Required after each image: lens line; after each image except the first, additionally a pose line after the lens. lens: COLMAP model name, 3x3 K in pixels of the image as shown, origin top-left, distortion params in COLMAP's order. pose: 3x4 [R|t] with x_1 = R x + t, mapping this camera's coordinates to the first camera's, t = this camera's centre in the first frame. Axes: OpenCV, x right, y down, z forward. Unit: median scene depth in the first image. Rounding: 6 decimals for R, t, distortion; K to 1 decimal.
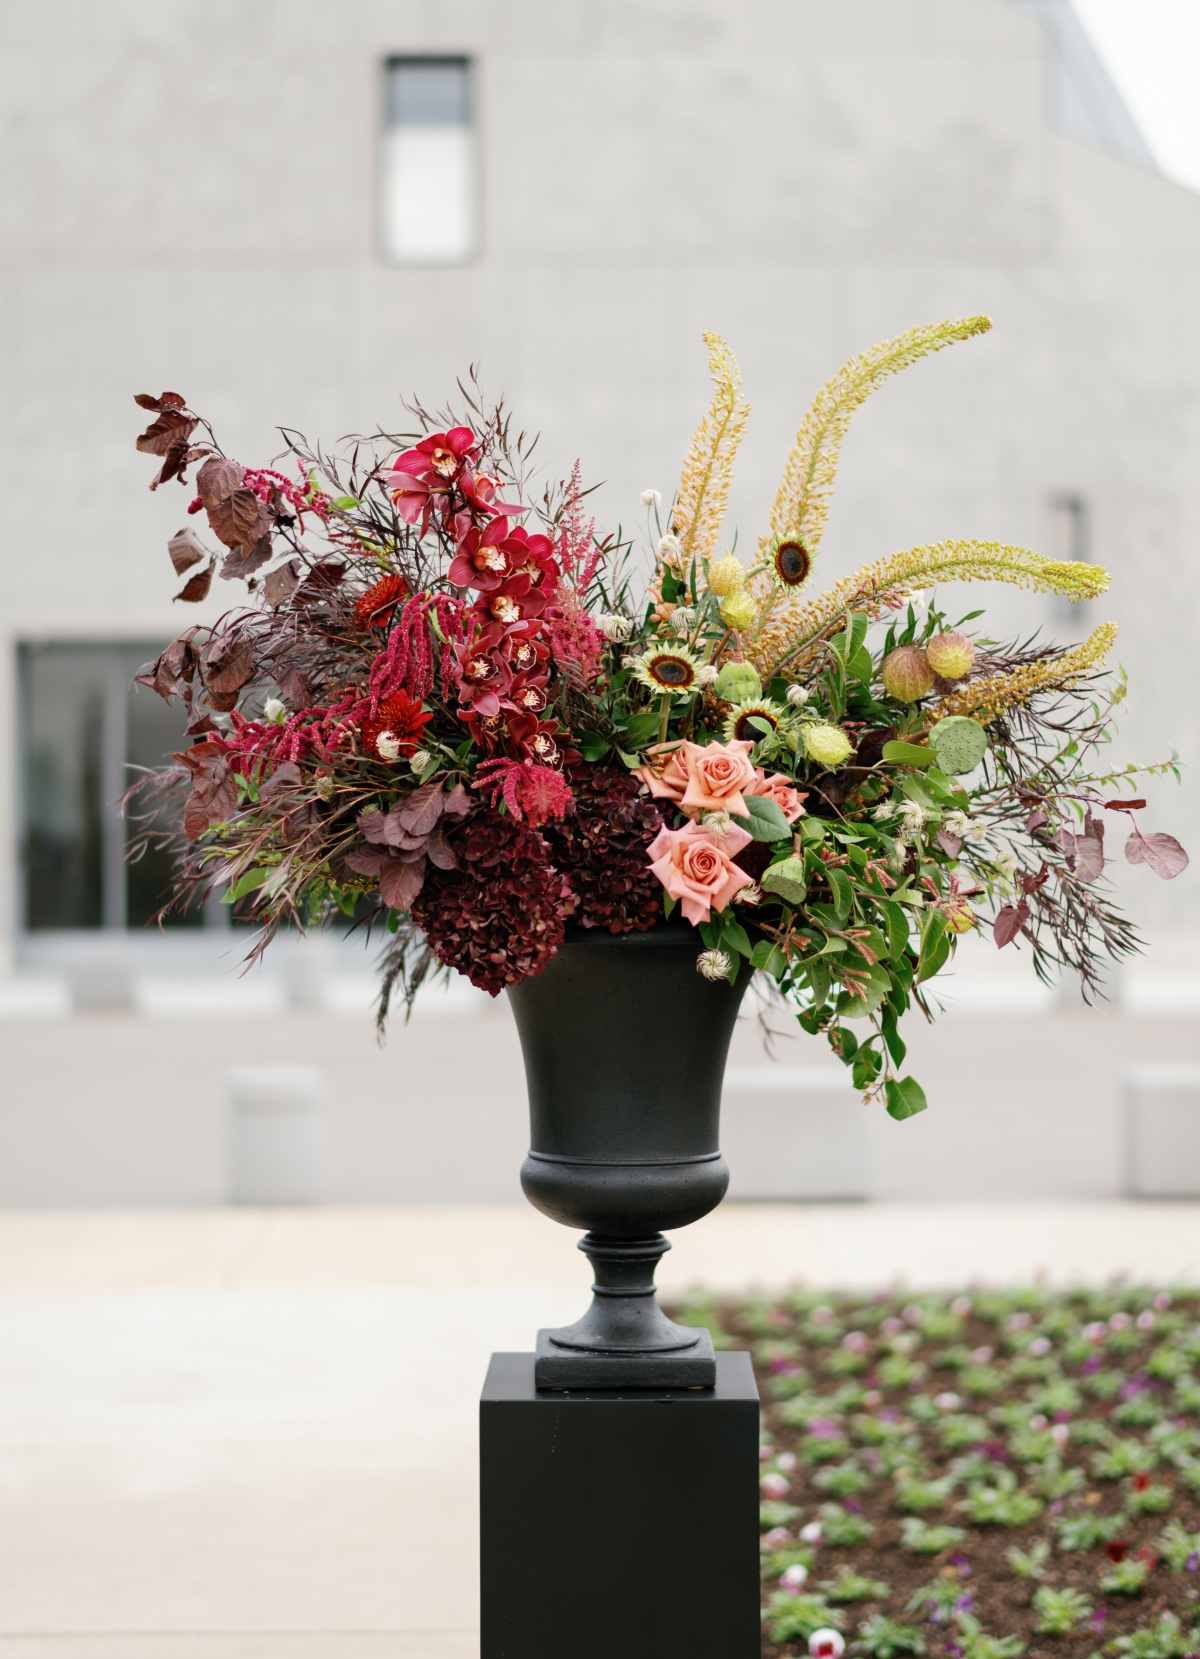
lens RADIAL K [[2634.3, 0, 595.3], [0, 2634.3, 827.9], [0, 0, 1]] dist [-0.019326, 0.000000]
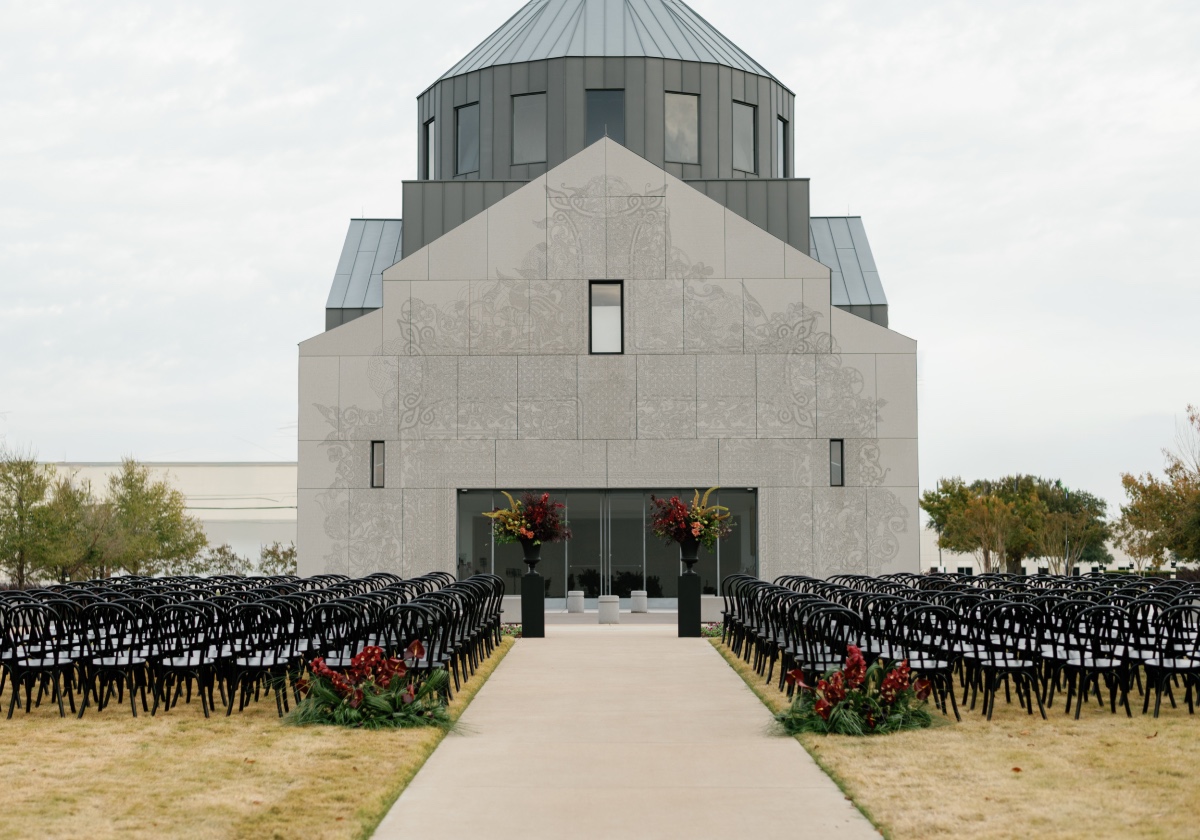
lens RADIAL K [[3096.6, 0, 598.2], [0, 3096.6, 420.2], [0, 0, 1]] dist [0.517195, 0.000000]
pose [[0.999997, 0.001024, -0.002370, -0.064362], [-0.001192, 0.997405, -0.071989, 0.090316], [0.002291, 0.071992, 0.997403, -2.272316]]
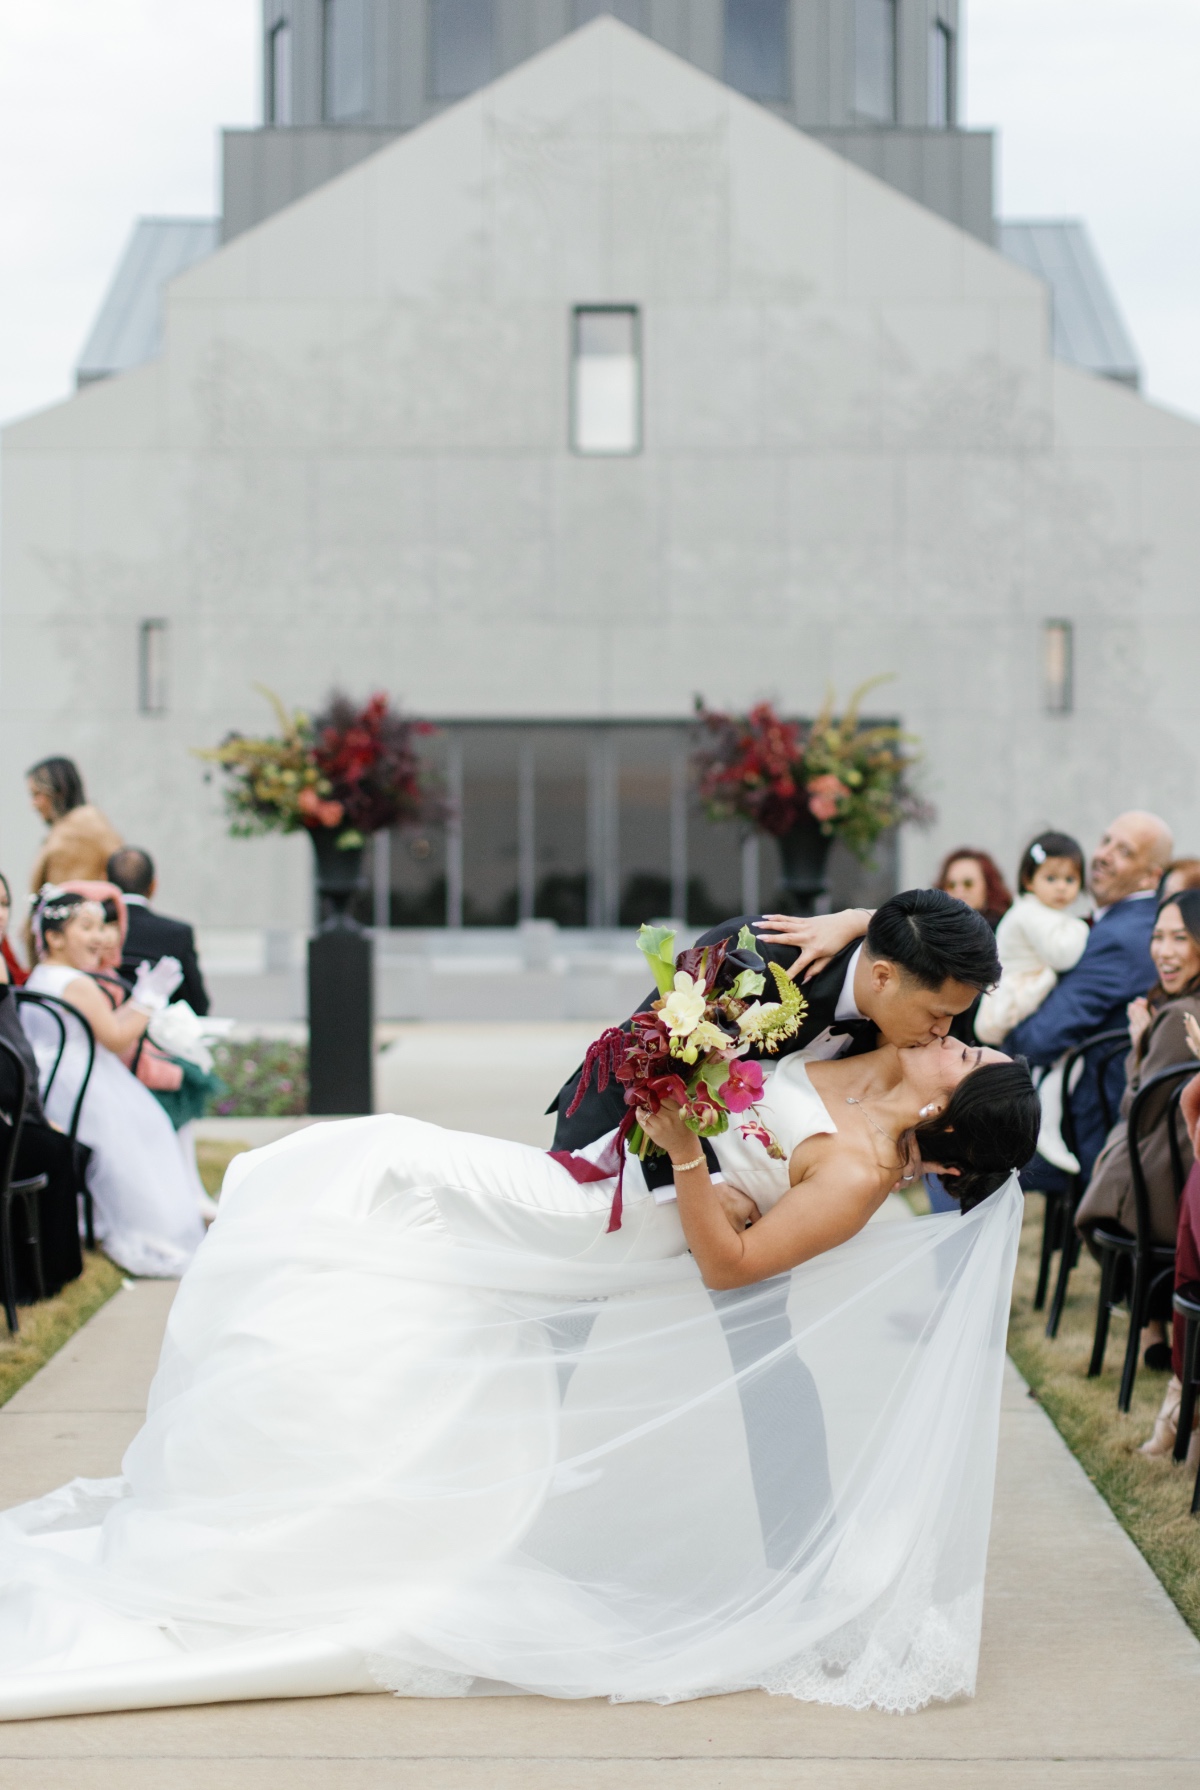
lens RADIAL K [[3008.7, 0, 610.4], [0, 3008.7, 896.3], [0, 0, 1]] dist [0.018020, 0.000000]
pose [[0.999896, 0.005138, -0.013442, -0.038076], [-0.005193, 0.999978, -0.004064, 0.028960], [0.013421, 0.004134, 0.999901, -0.614992]]
